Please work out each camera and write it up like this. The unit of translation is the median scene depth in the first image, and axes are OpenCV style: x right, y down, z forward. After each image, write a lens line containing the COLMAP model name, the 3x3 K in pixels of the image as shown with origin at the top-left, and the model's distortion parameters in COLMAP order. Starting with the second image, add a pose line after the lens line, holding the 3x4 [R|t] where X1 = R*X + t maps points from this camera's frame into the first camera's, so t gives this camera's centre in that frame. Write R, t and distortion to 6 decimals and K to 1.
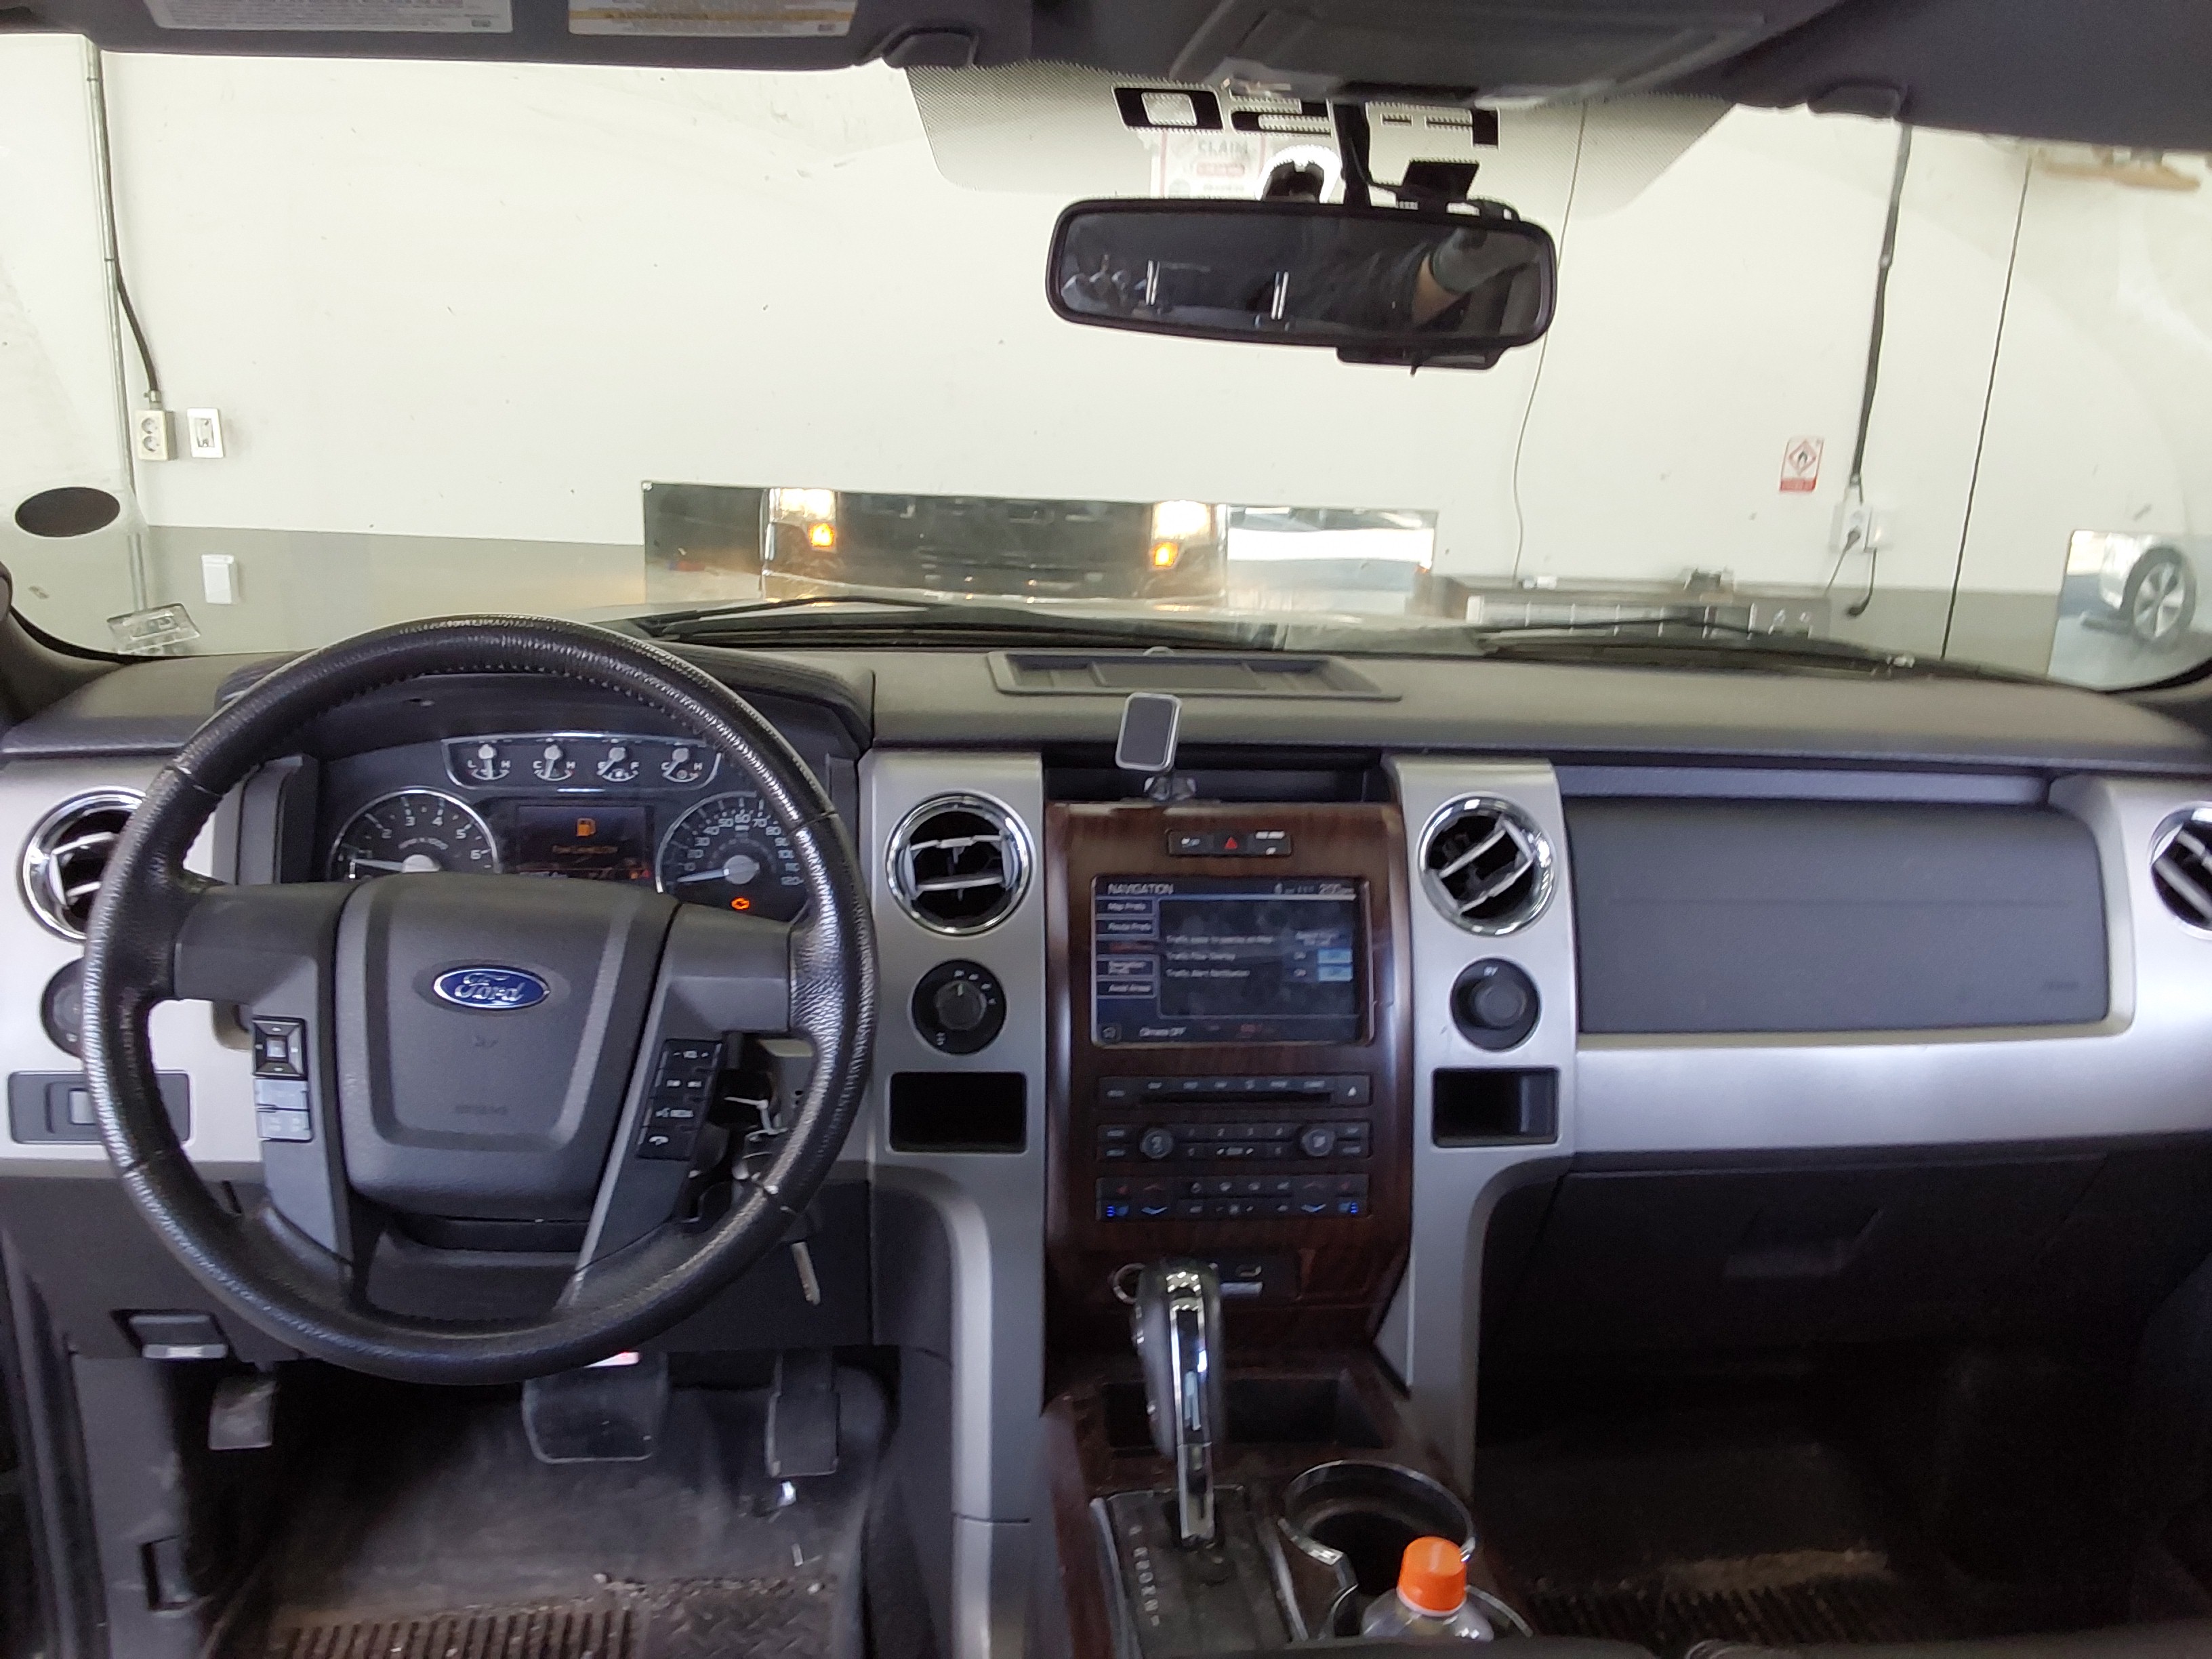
lens RADIAL K [[1779.1, 0, 1082.2], [0, 1779.1, 856.1], [0, 0, 1]] dist [0.106330, -0.154465]
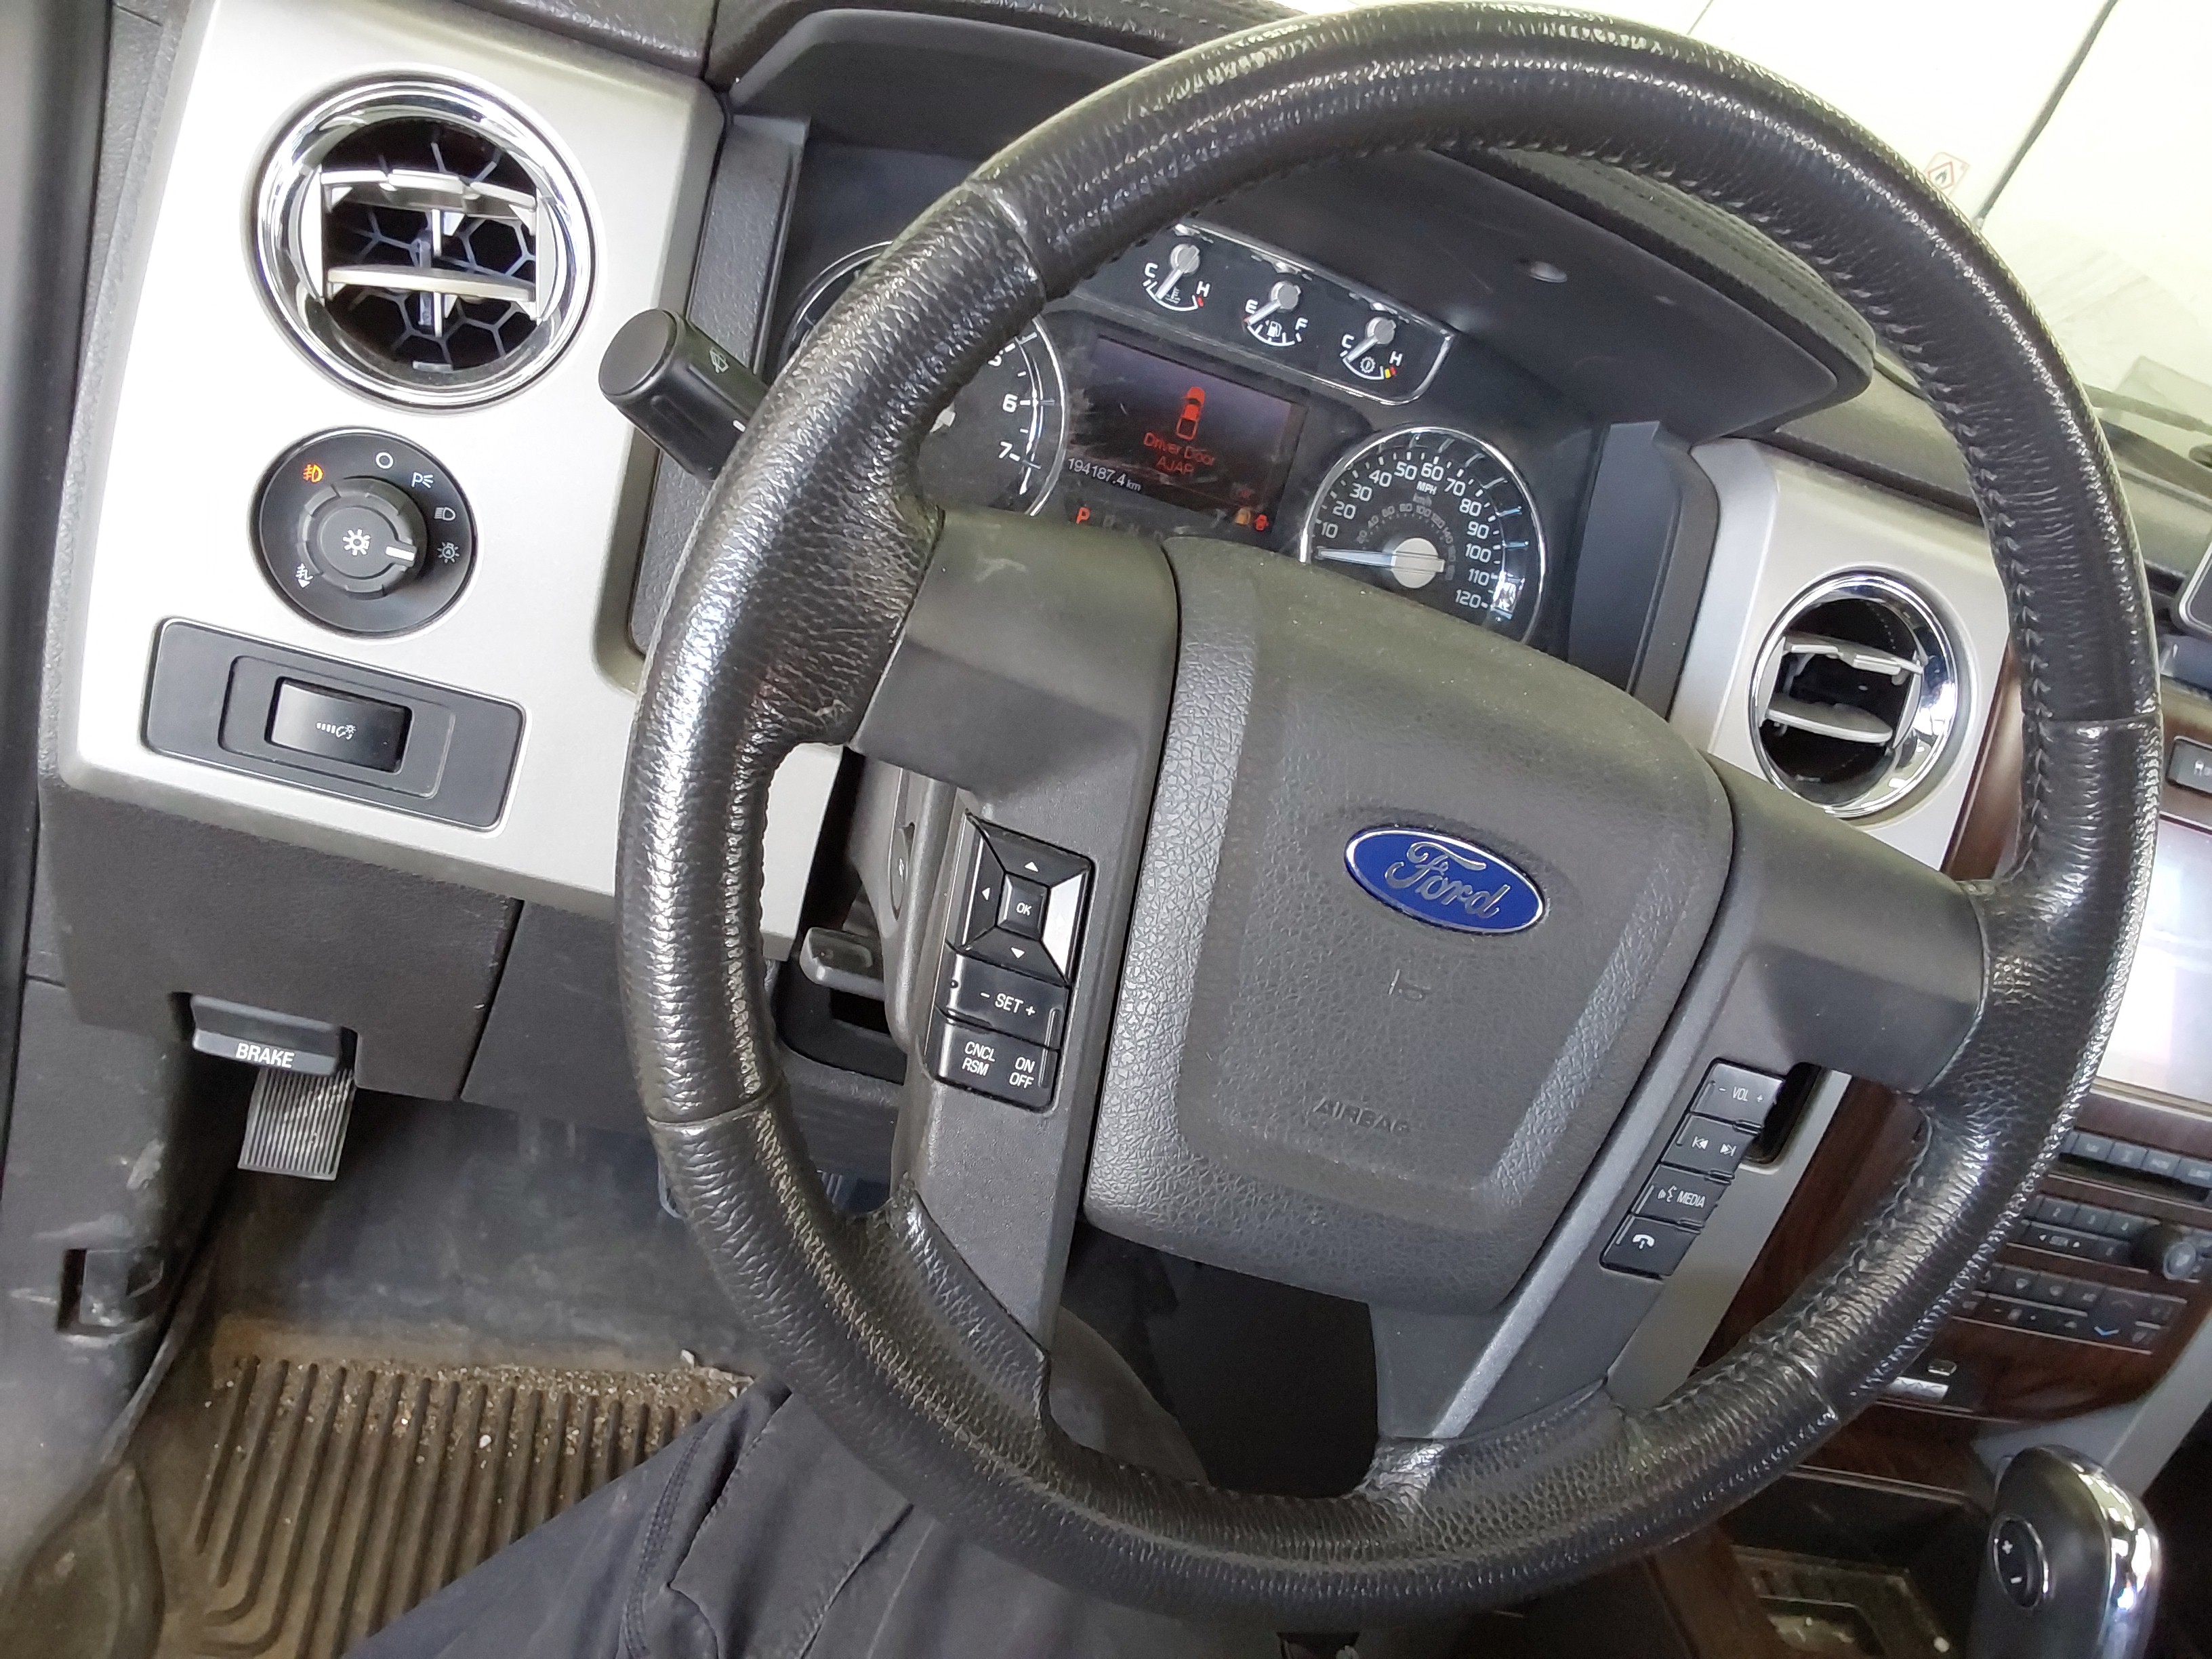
lens RADIAL K [[1779.1, 0, 1080.1], [0, 1779.1, 849.8], [0, 0, 1]] dist [0.106330, -0.154465]
pose [[0.942383, 0.257434, 0.213639, -0.399635], [-0.306117, 0.921163, 0.240315, -0.013273], [-0.134931, -0.291867, 0.946893, 0.435940]]
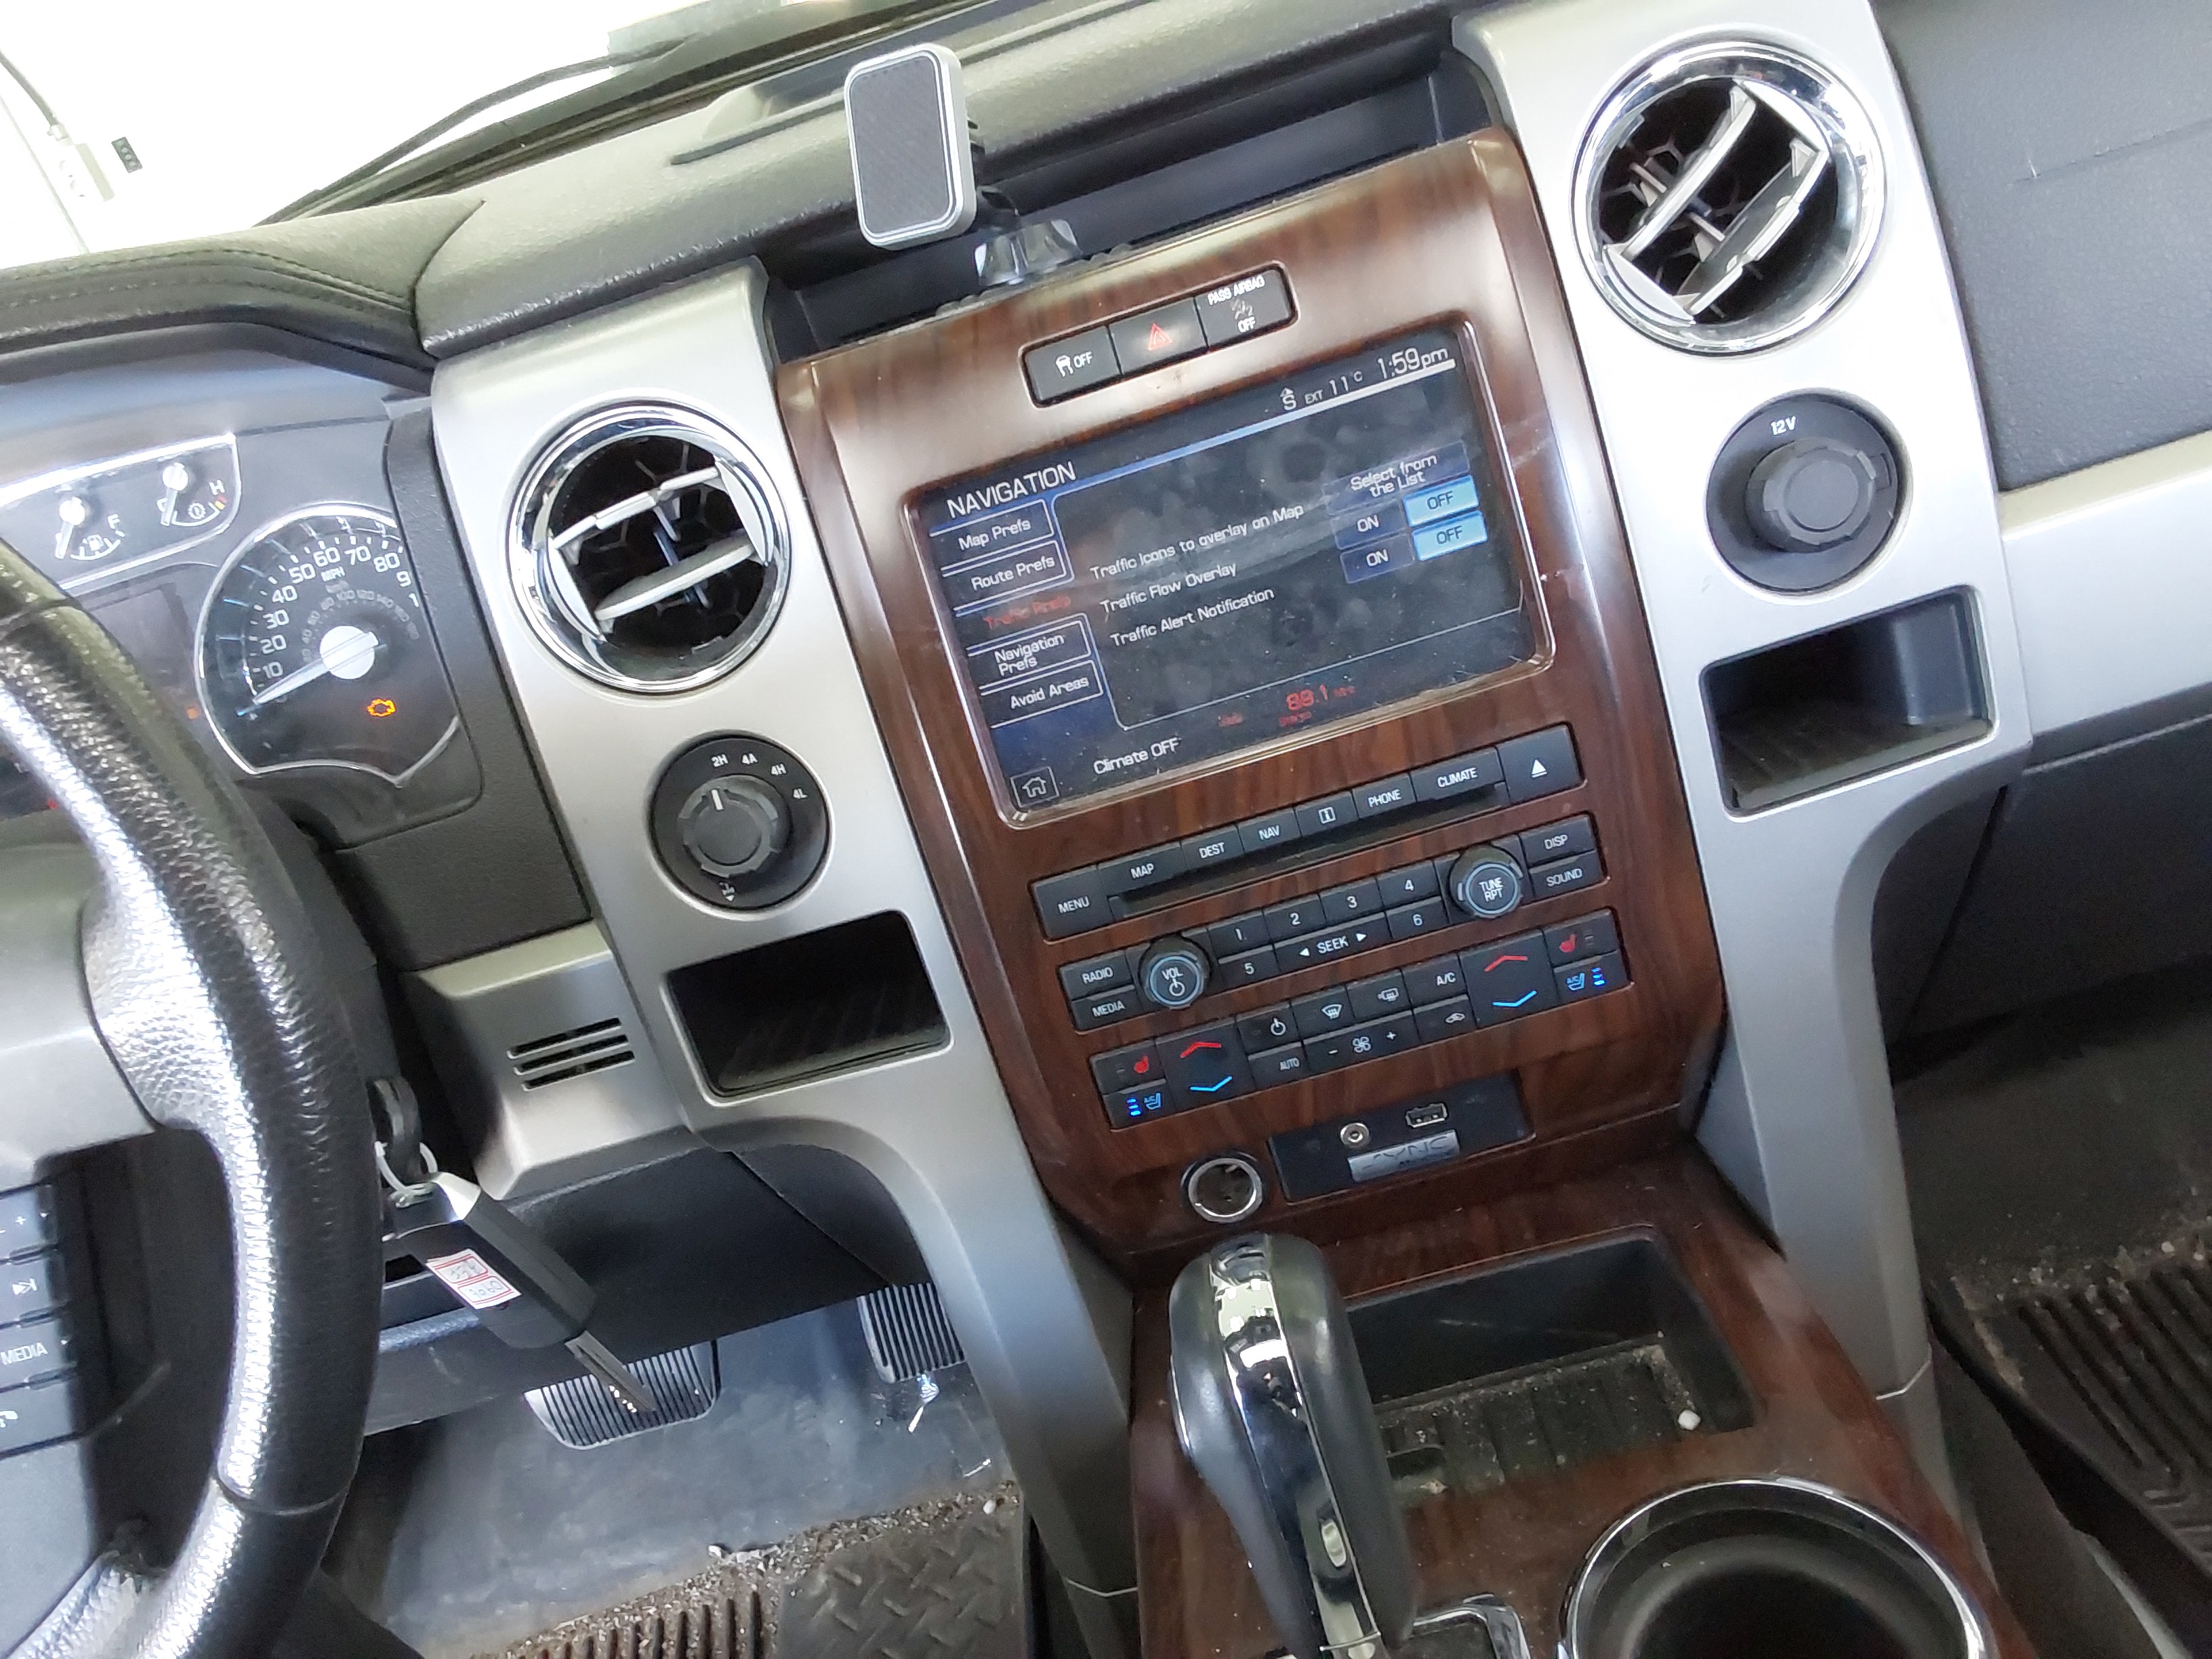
lens RADIAL K [[1849.7, 0, 1058.7], [0, 1849.7, 891.0], [0, 0, 1]] dist [0.060116, -0.039099]
pose [[0.945222, -0.254610, -0.204277, 0.115000], [0.303325, 0.916324, 0.261428, -0.009103], [0.120621, -0.309070, 0.943359, 0.465124]]
